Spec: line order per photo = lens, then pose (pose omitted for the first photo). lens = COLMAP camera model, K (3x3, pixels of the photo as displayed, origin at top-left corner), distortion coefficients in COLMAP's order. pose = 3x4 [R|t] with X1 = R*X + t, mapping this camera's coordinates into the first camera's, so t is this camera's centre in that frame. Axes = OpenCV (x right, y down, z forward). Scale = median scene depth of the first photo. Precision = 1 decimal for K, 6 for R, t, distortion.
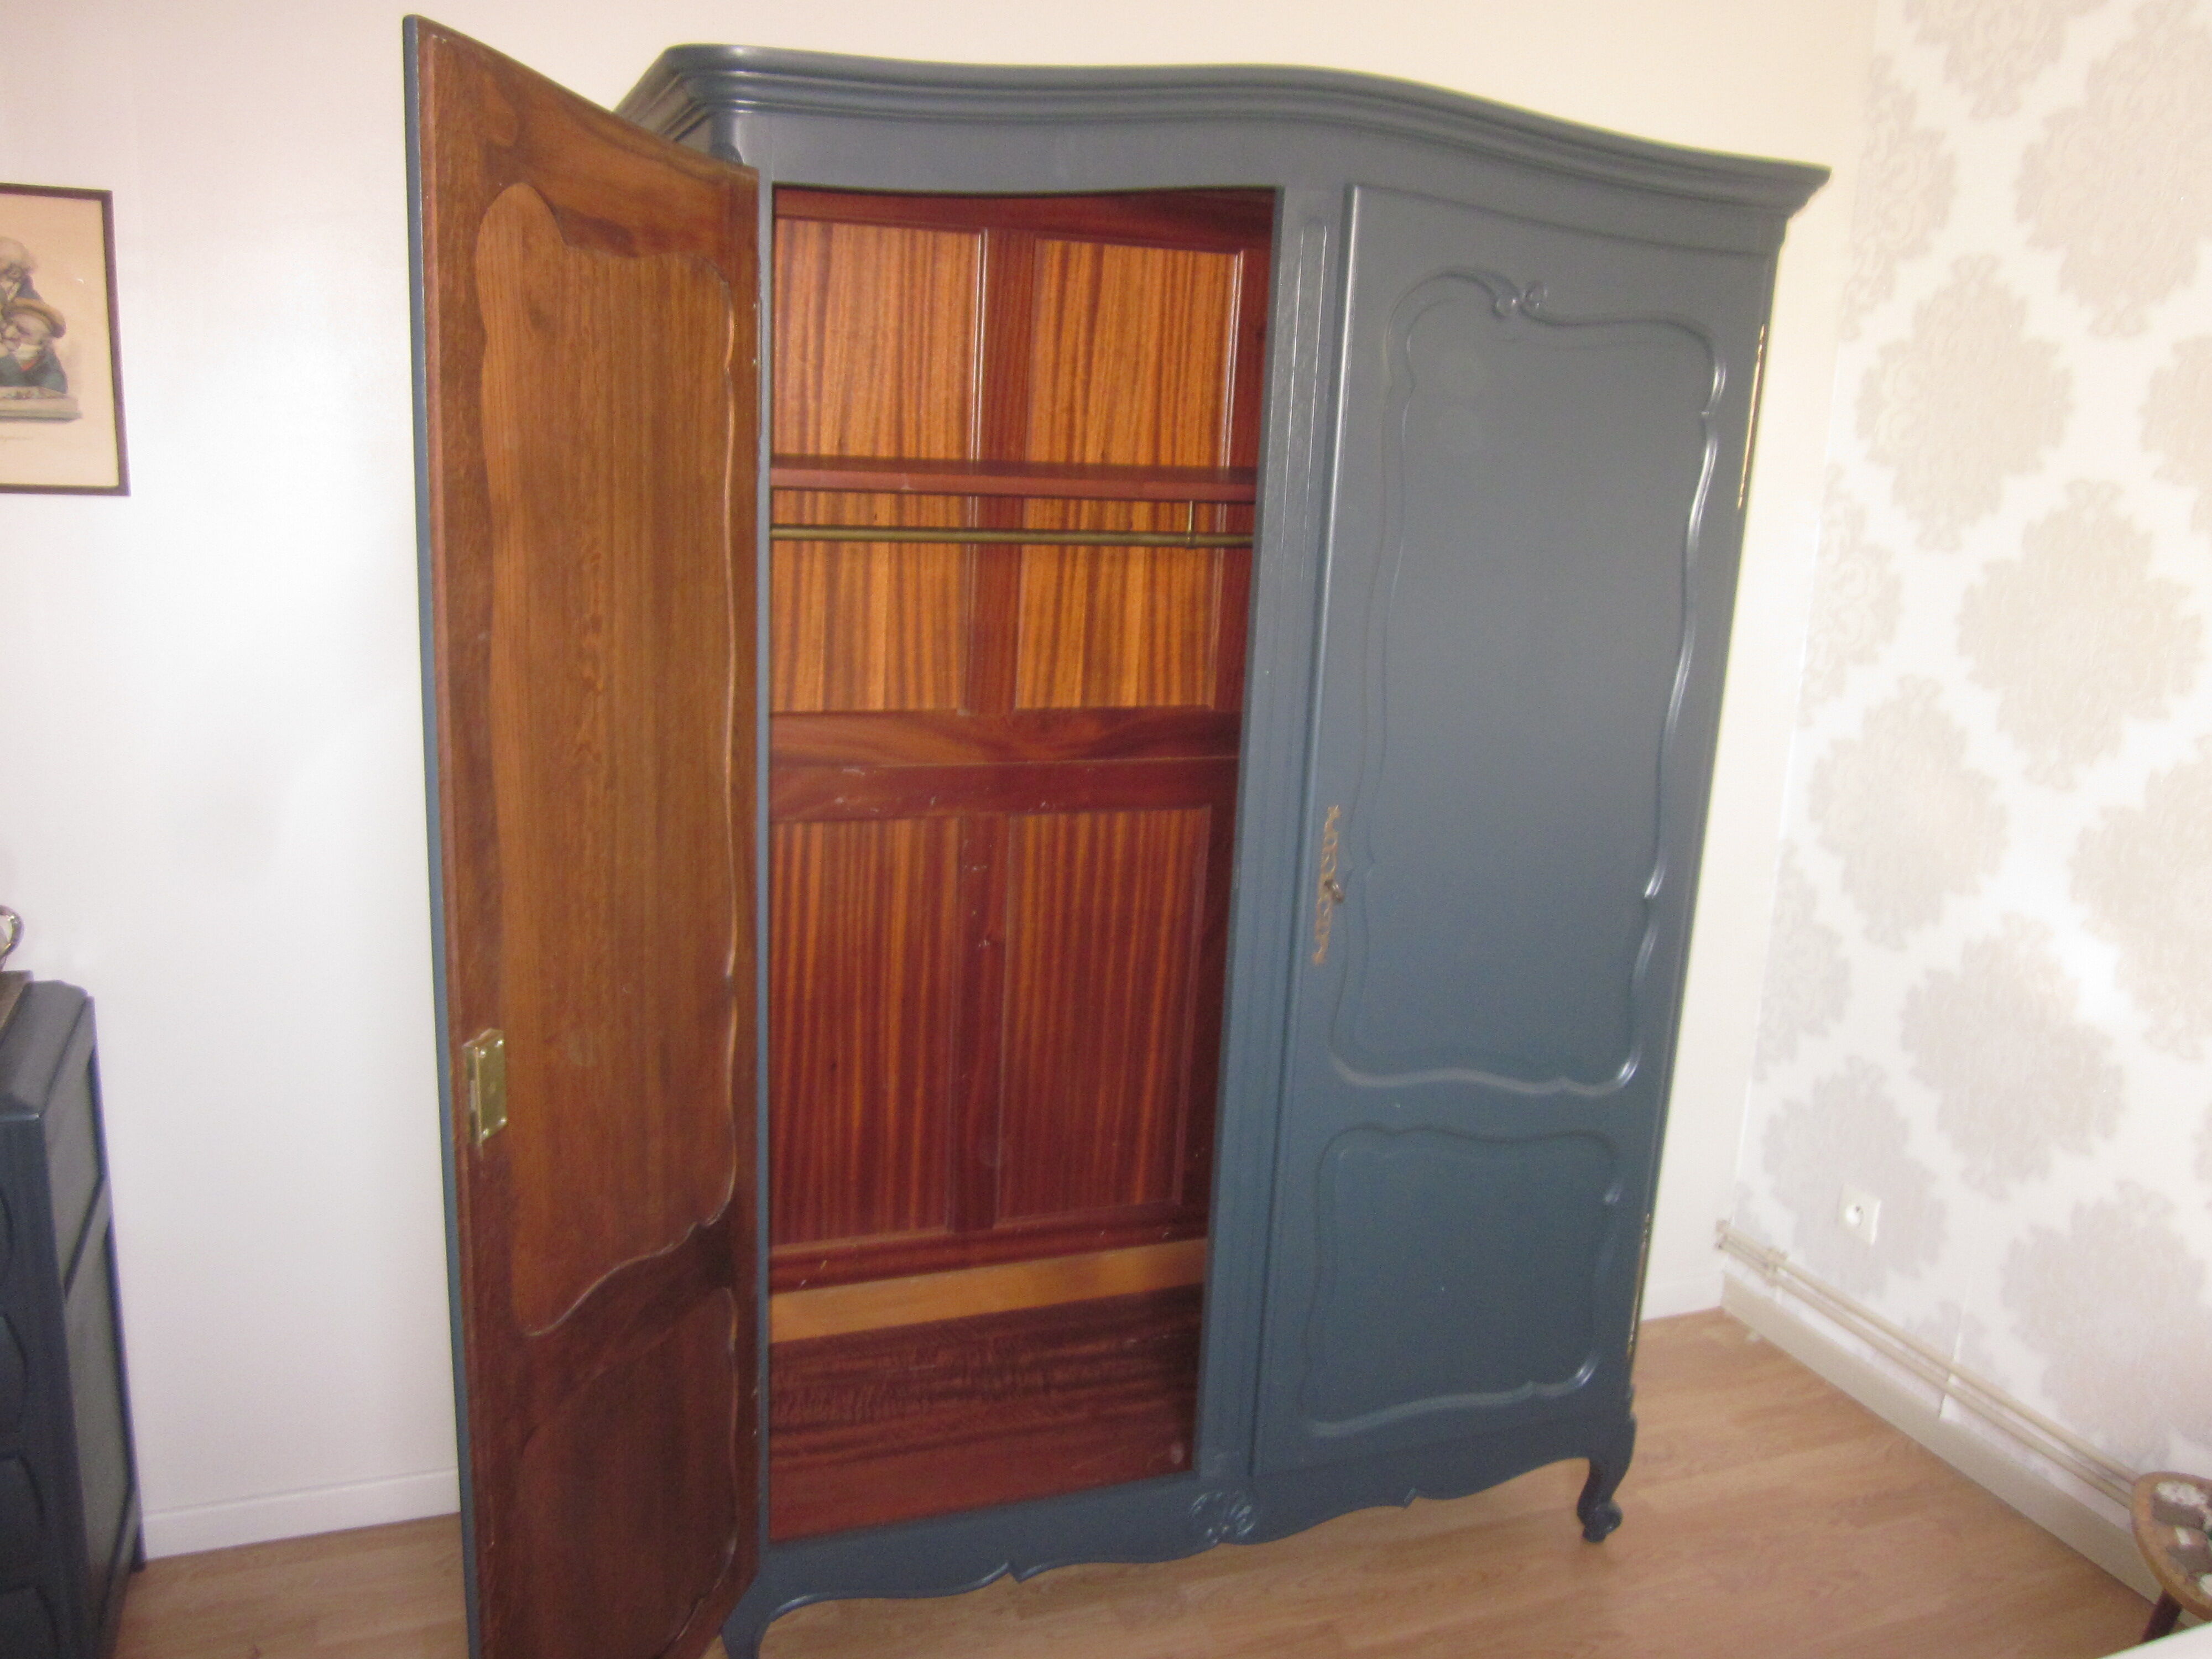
lens RADIAL K [[1856.5, 0, 1108.6], [0, 1856.5, 829.6], [0, 0, 1]] dist [-0.052292, 0.025426]
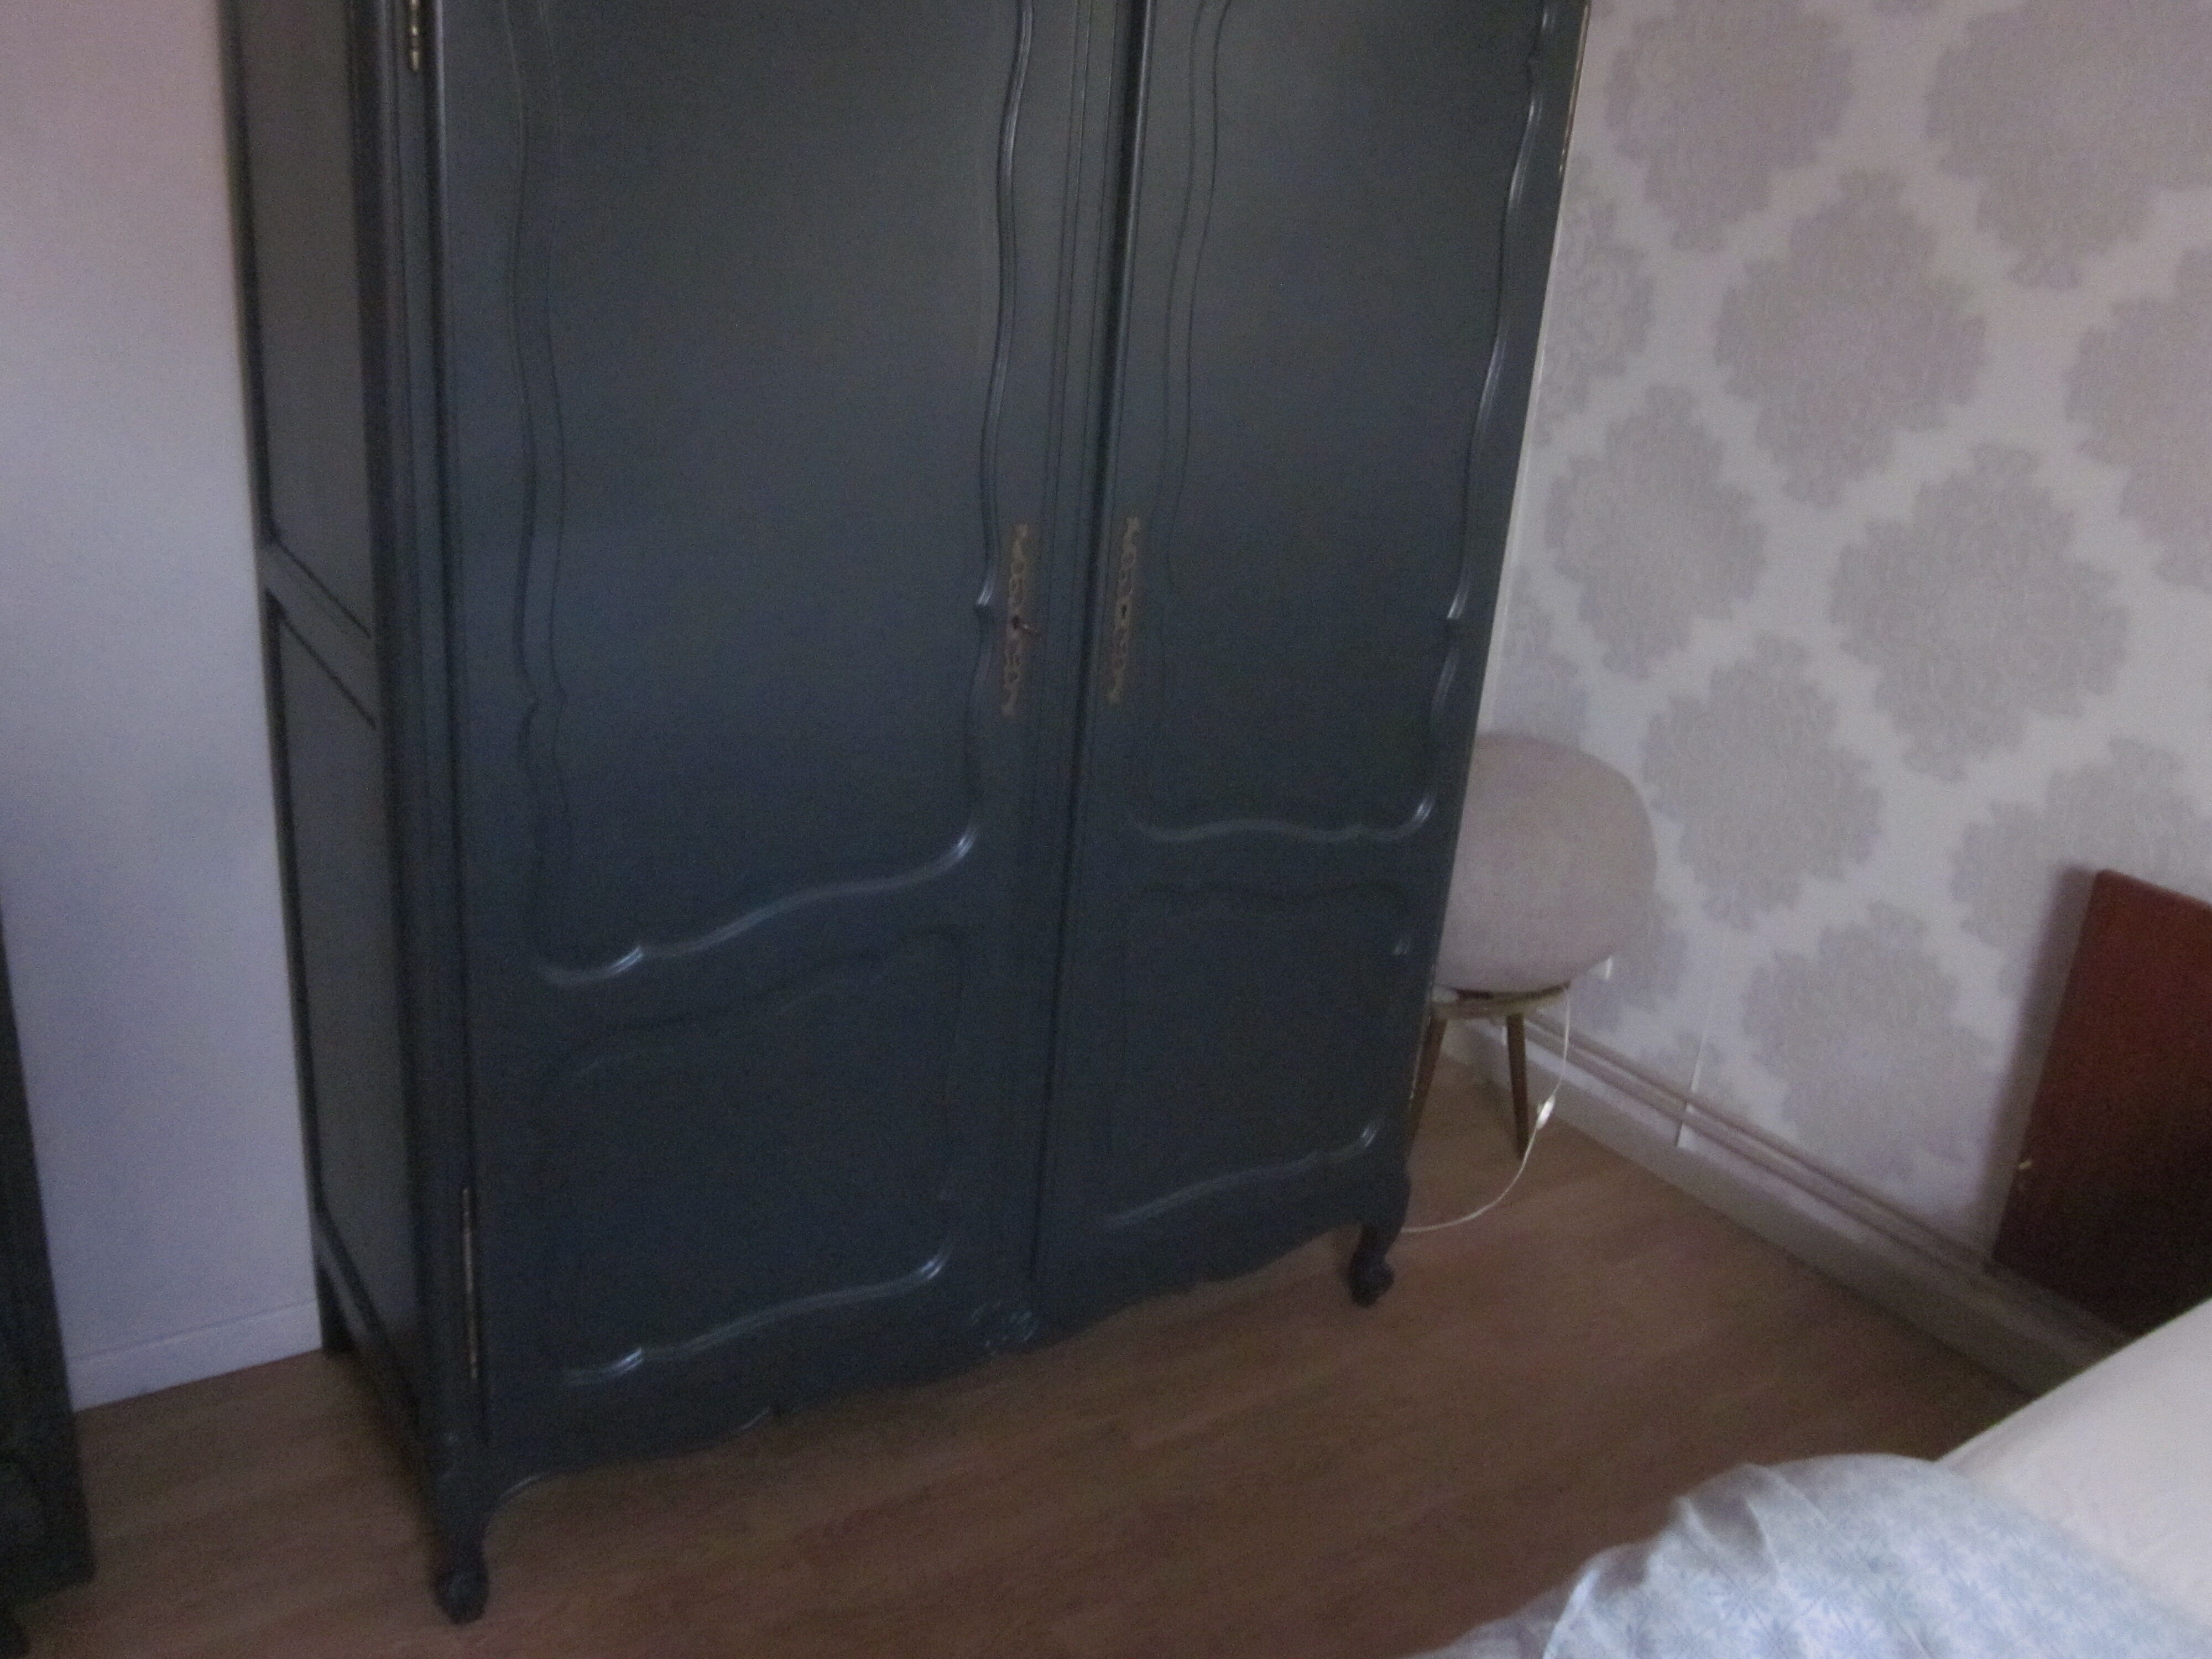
lens RADIAL K [[1856.5, 0, 1108.1], [0, 1856.5, 833.9], [0, 0, 1]] dist [-0.052292, 0.025426]
pose [[0.972598, -0.046981, 0.227698, -0.075267], [0.017149, 0.991199, 0.131262, 0.016387], [-0.231861, -0.123760, 0.964844, 0.136371]]
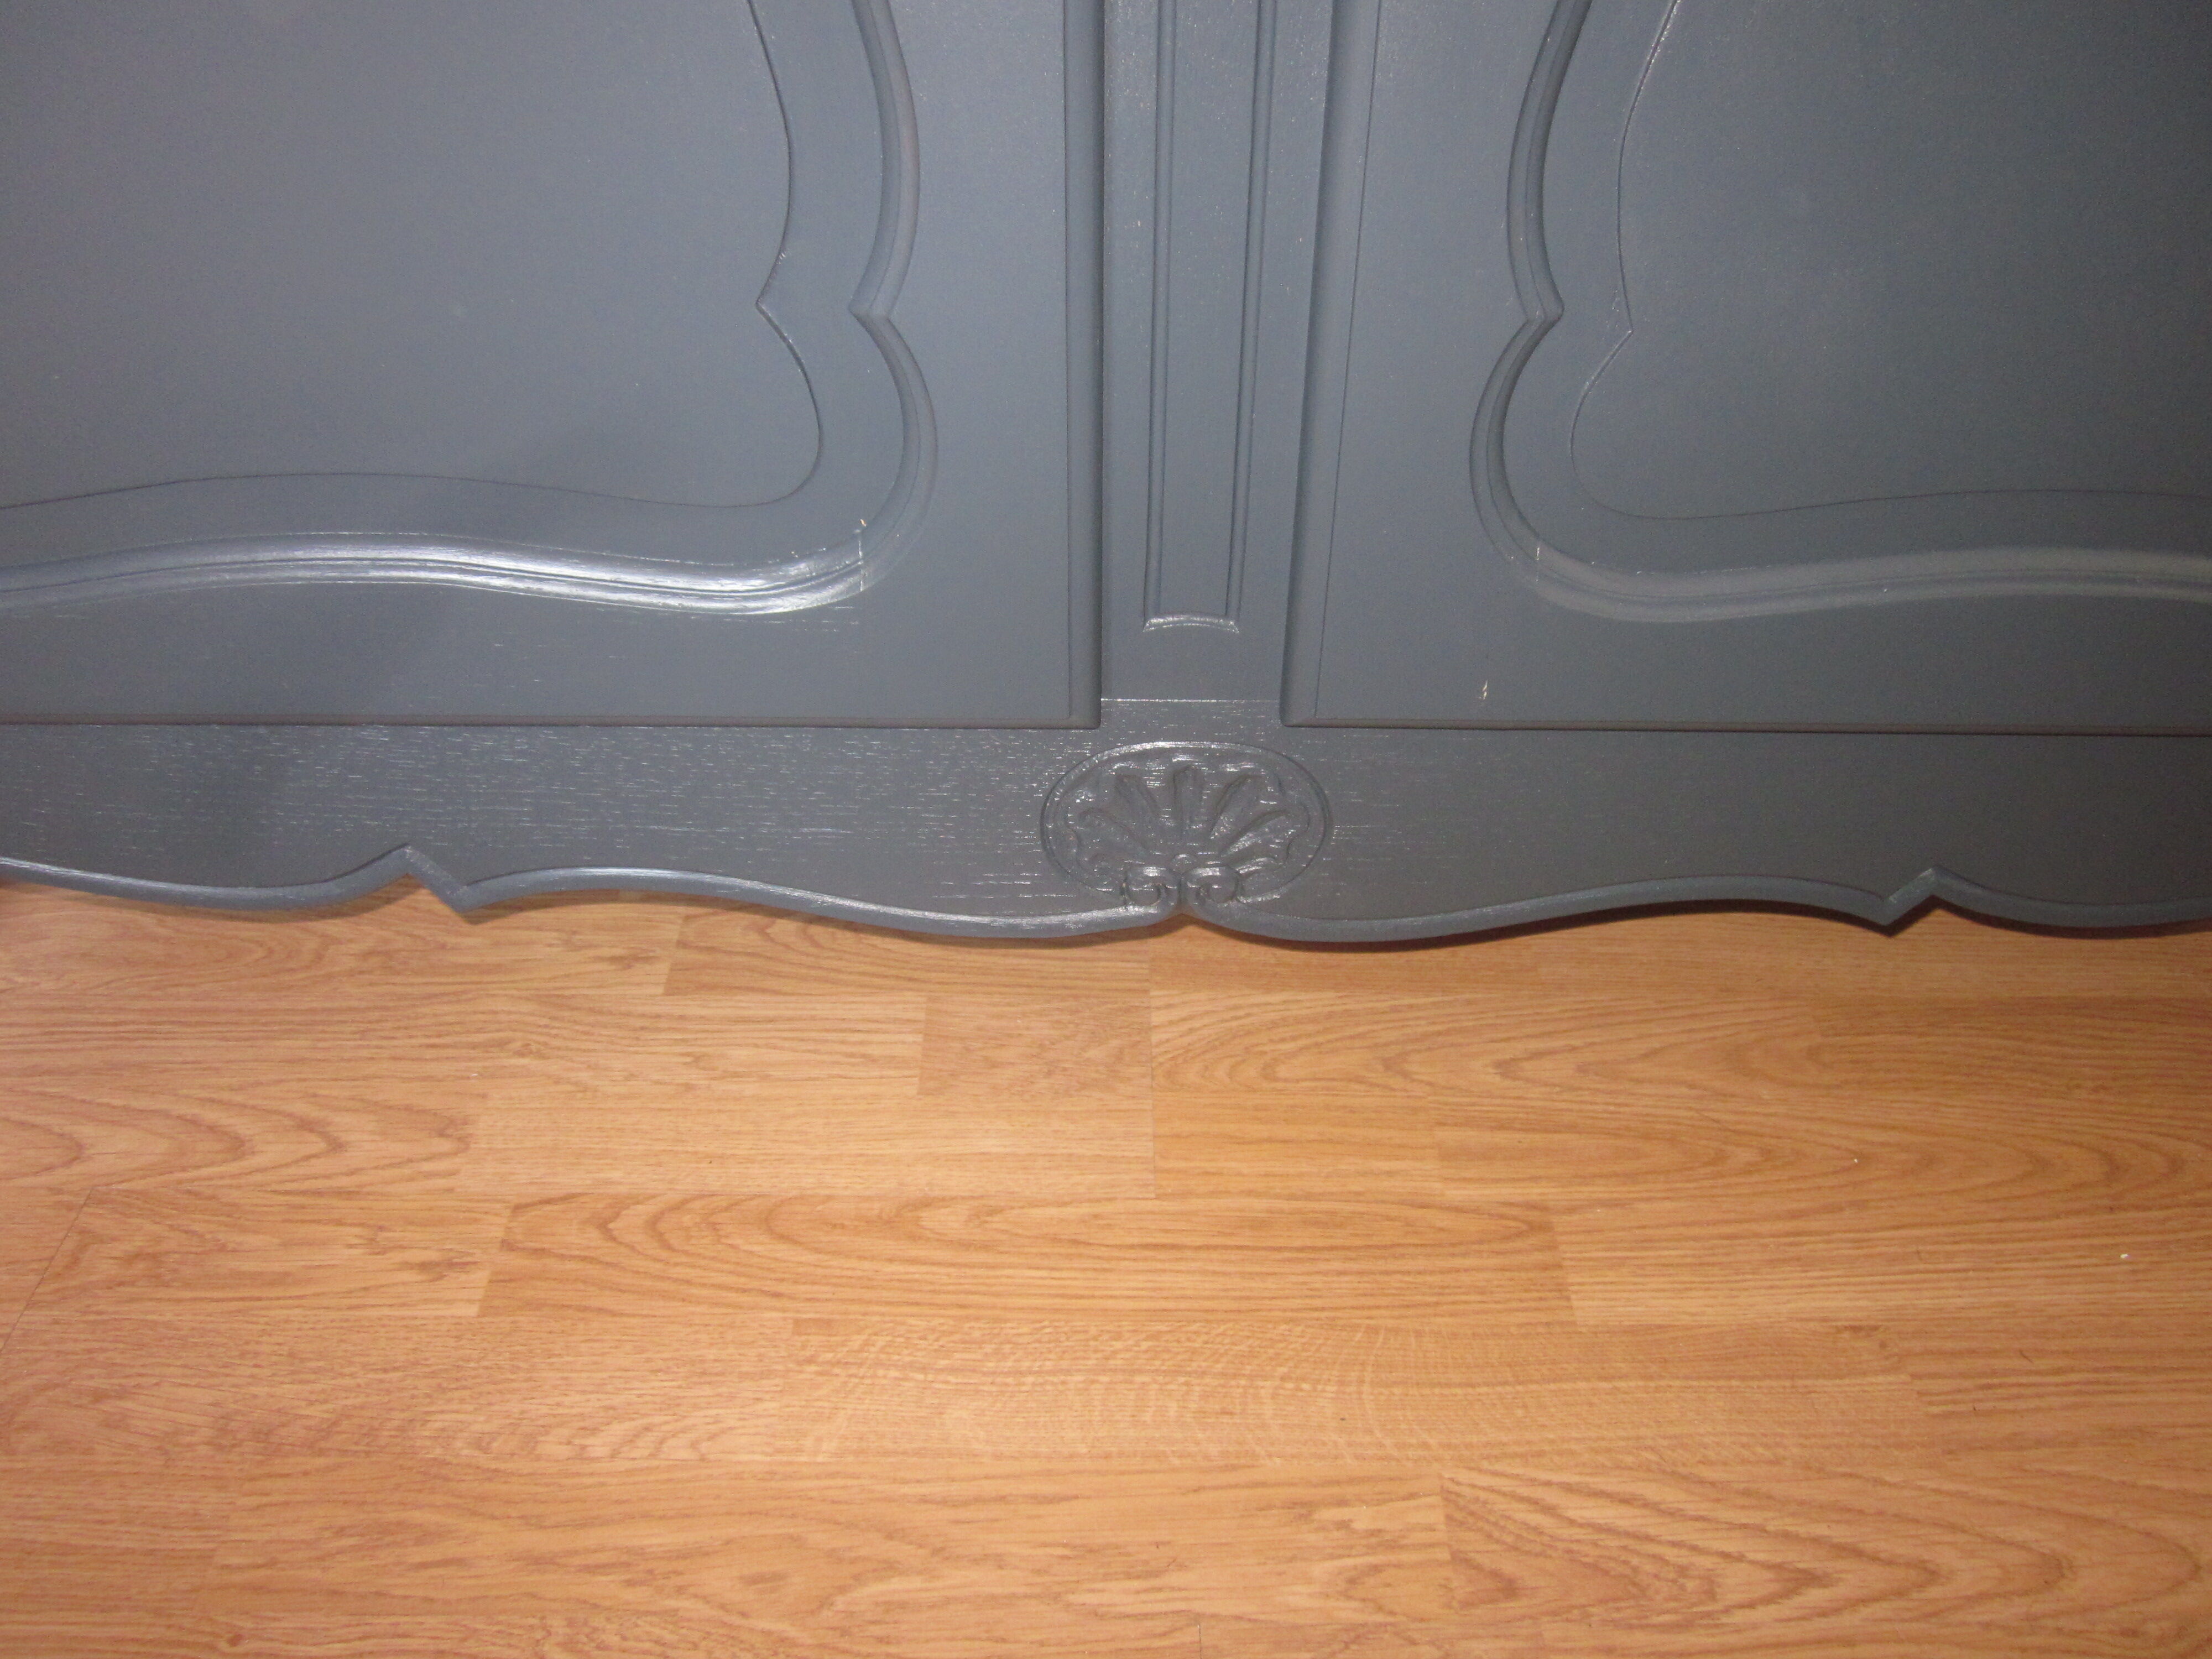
lens RADIAL K [[1856.5, 0, 1117.8], [0, 1856.5, 829.8], [0, 0, 1]] dist [-0.052292, 0.025426]
pose [[0.935803, 0.185994, -0.299465, 0.126989], [-0.052413, 0.913455, 0.403550, 0.236085], [0.348605, -0.361948, 0.864562, 0.688174]]
